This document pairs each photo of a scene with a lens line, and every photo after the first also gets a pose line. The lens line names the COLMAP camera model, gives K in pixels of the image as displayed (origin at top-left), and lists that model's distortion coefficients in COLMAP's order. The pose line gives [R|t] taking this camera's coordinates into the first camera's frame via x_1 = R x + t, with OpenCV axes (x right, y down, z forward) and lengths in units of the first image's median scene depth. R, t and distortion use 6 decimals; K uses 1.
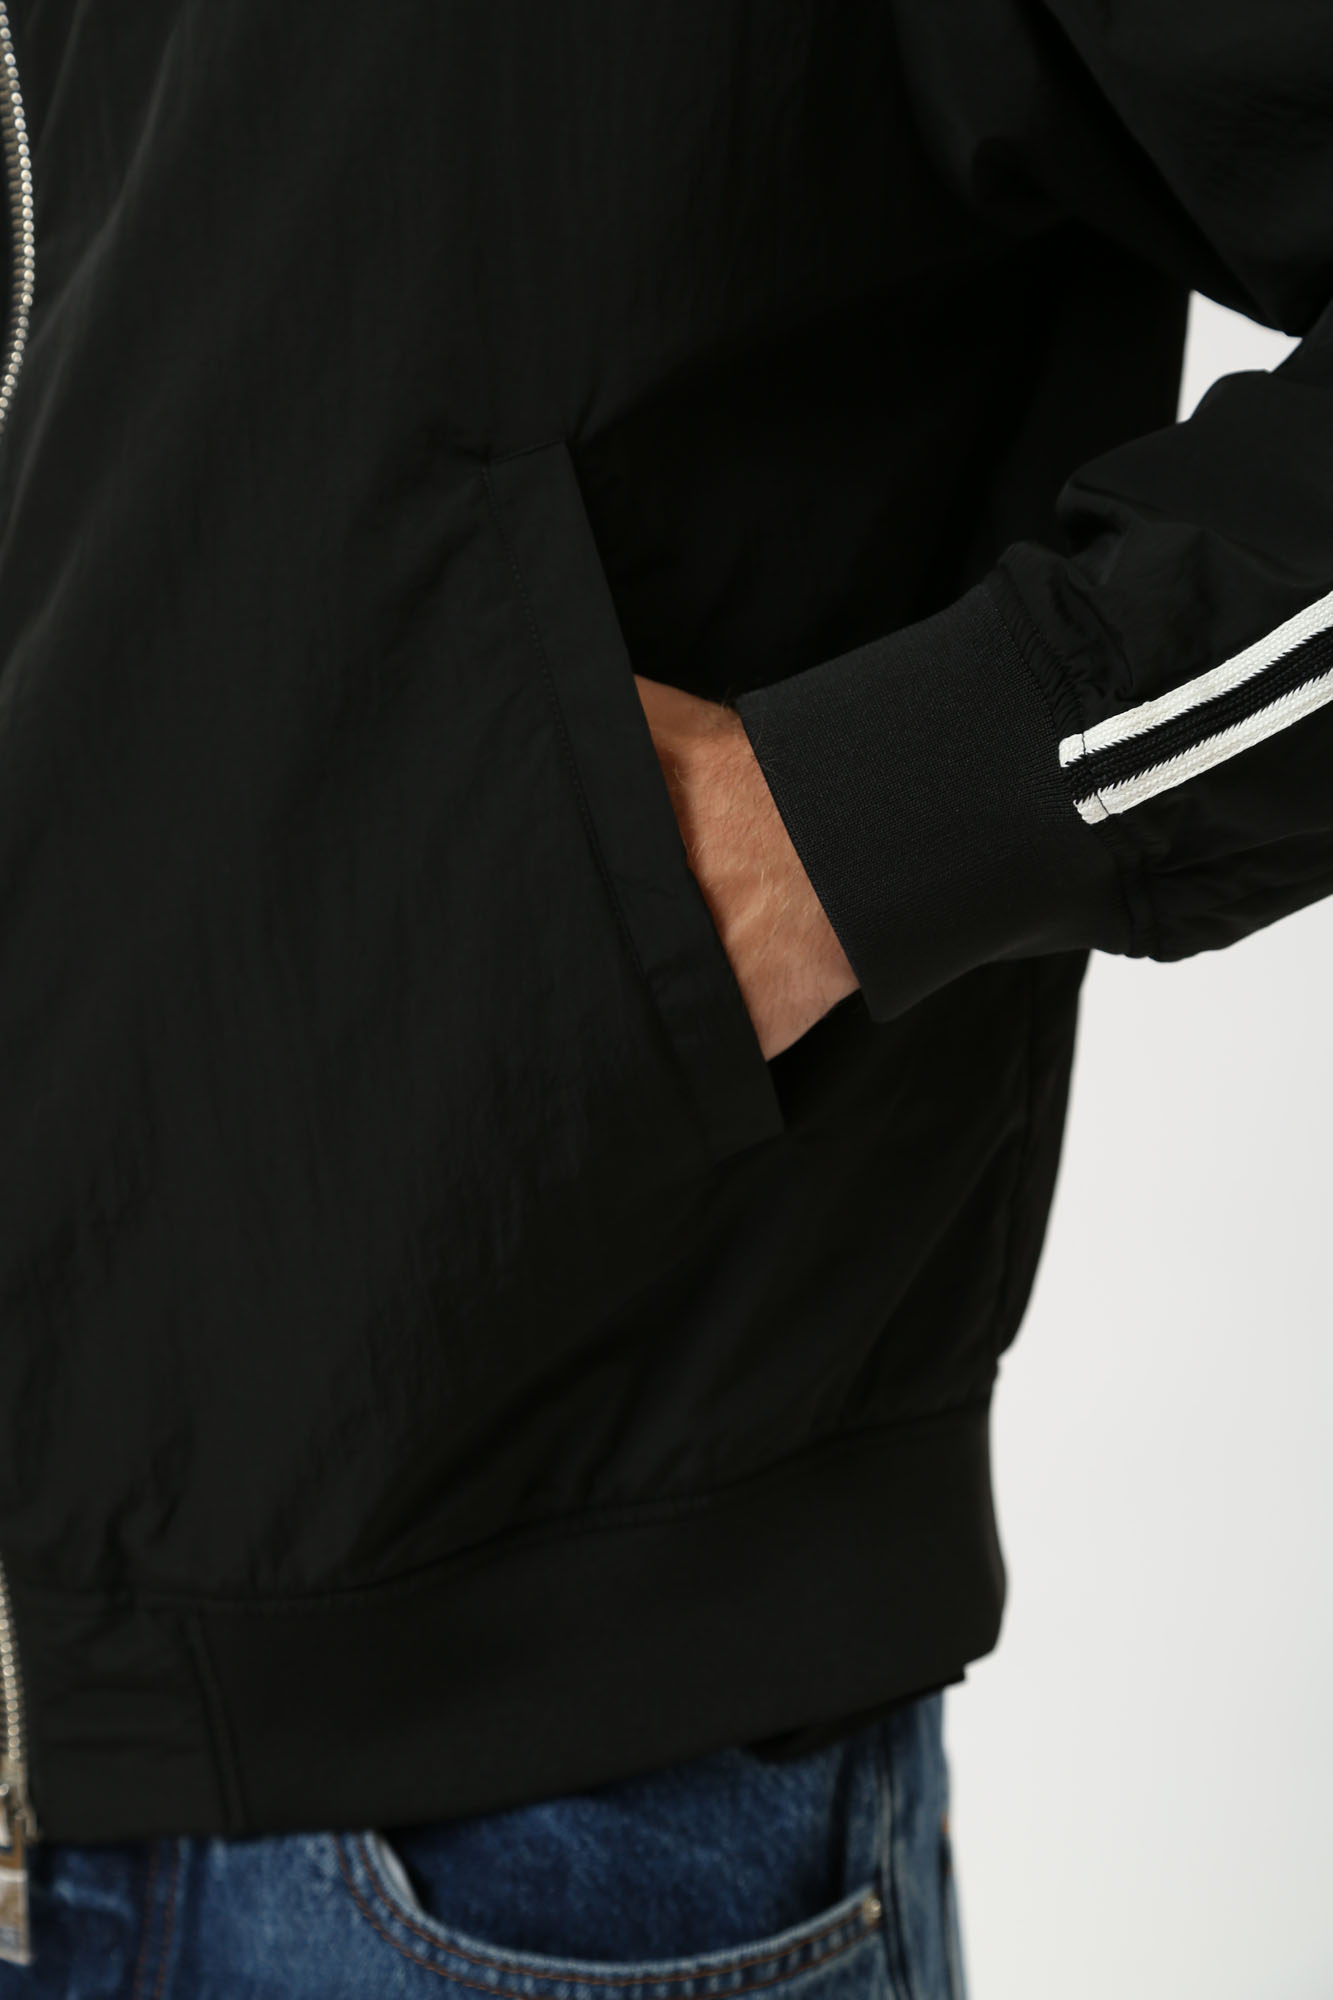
lens RADIAL K [[3887.9, 0, 666.5], [0, 3887.9, 1000.0], [0, 0, 1]] dist [-0.012000, -1.762974]
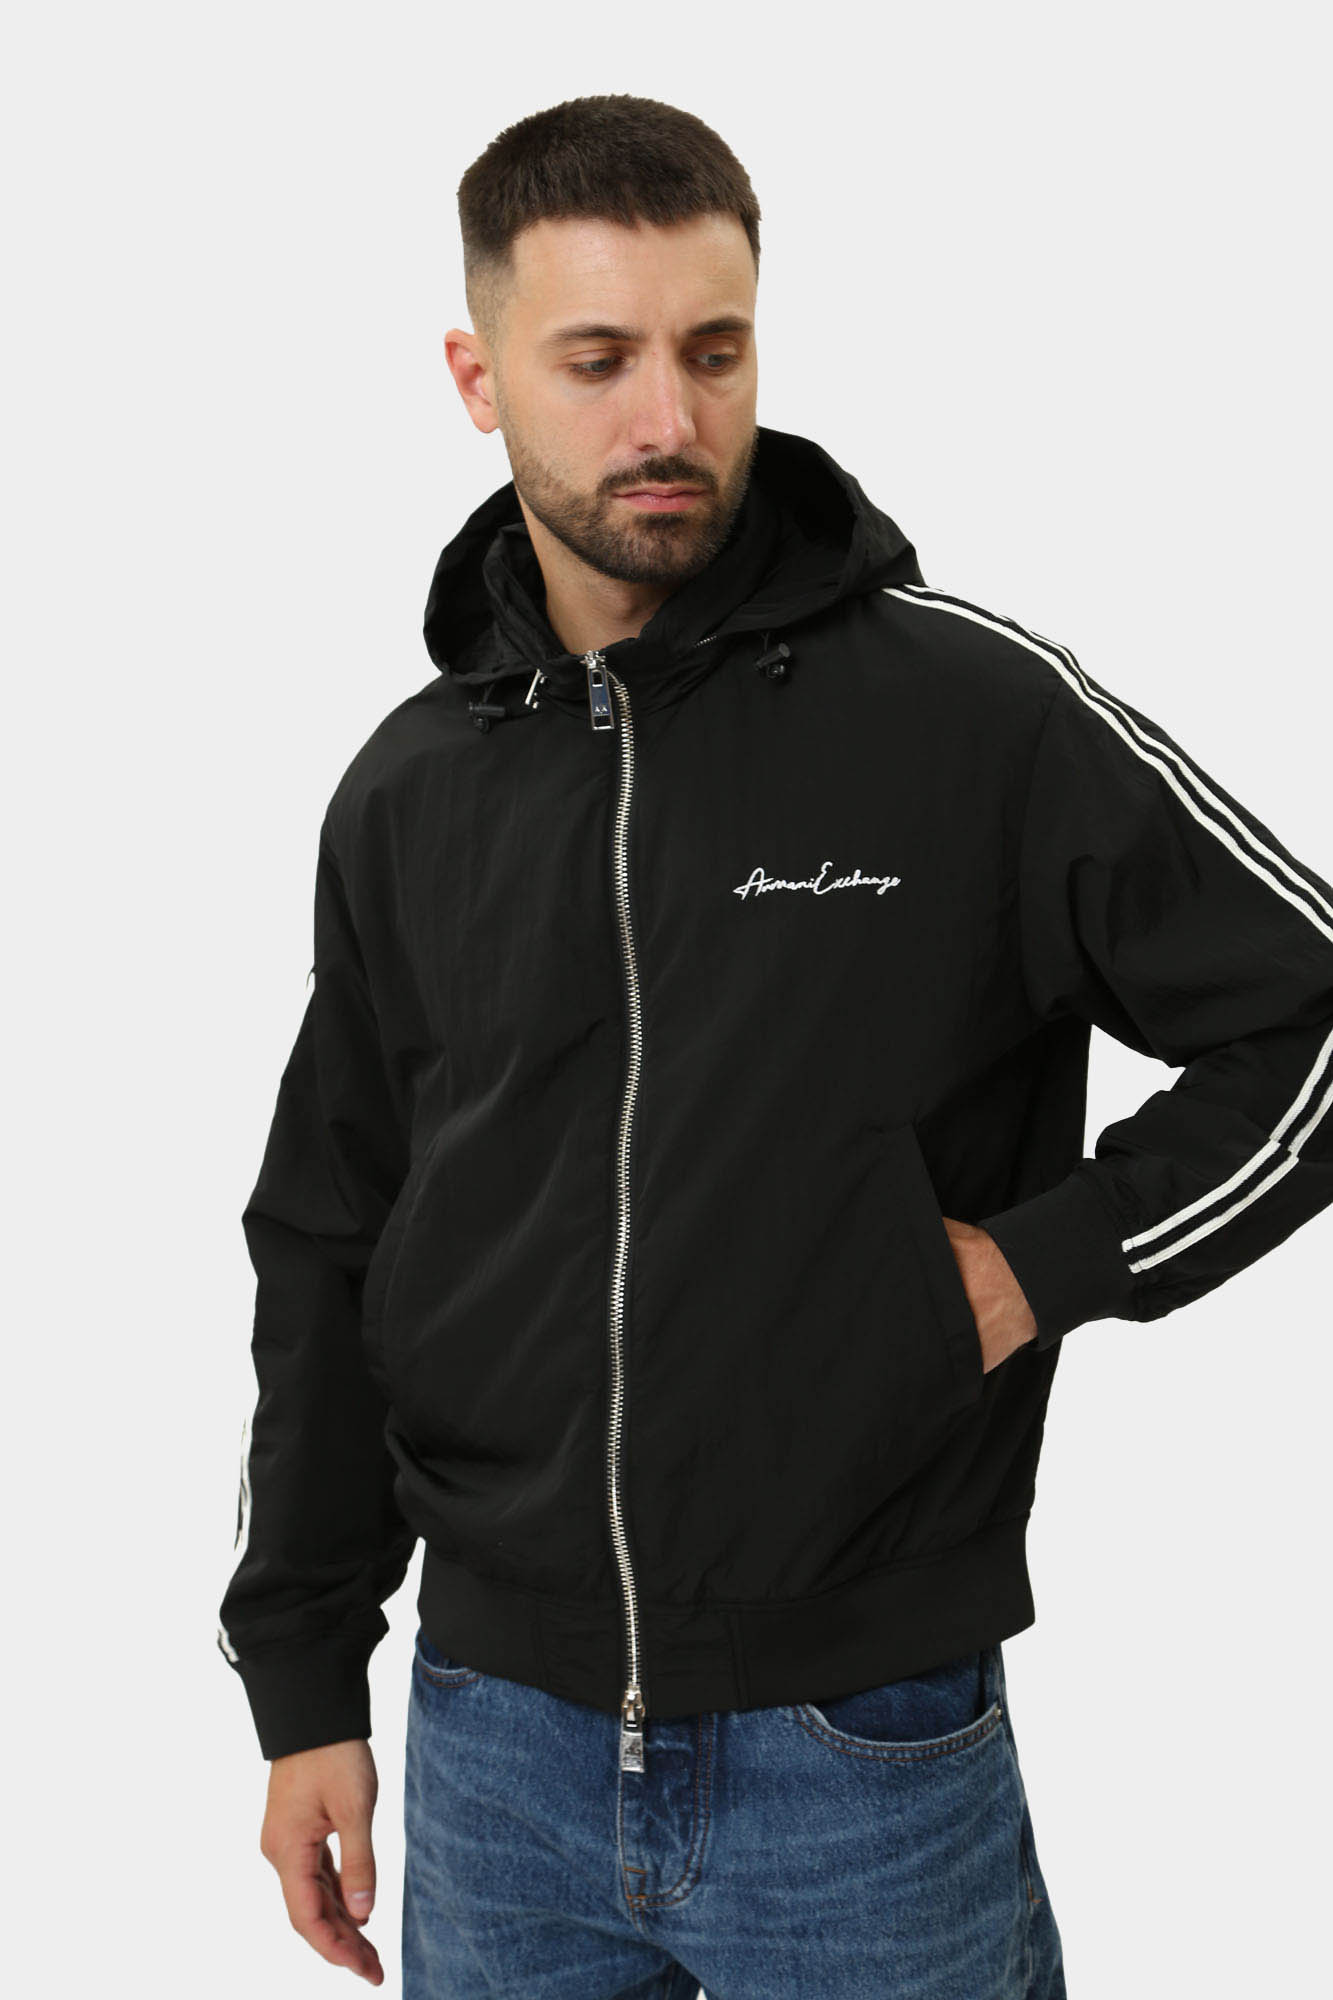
lens RADIAL K [[3887.9, 0, 666.5], [0, 3887.9, 1000.0], [0, 0, 1]] dist [-0.012000, -1.762974]
pose [[0.922256, -0.018466, 0.386139, -1.076531], [0.031892, 0.999088, -0.028391, -0.148814], [-0.385262, 0.038499, 0.922004, -1.183905]]
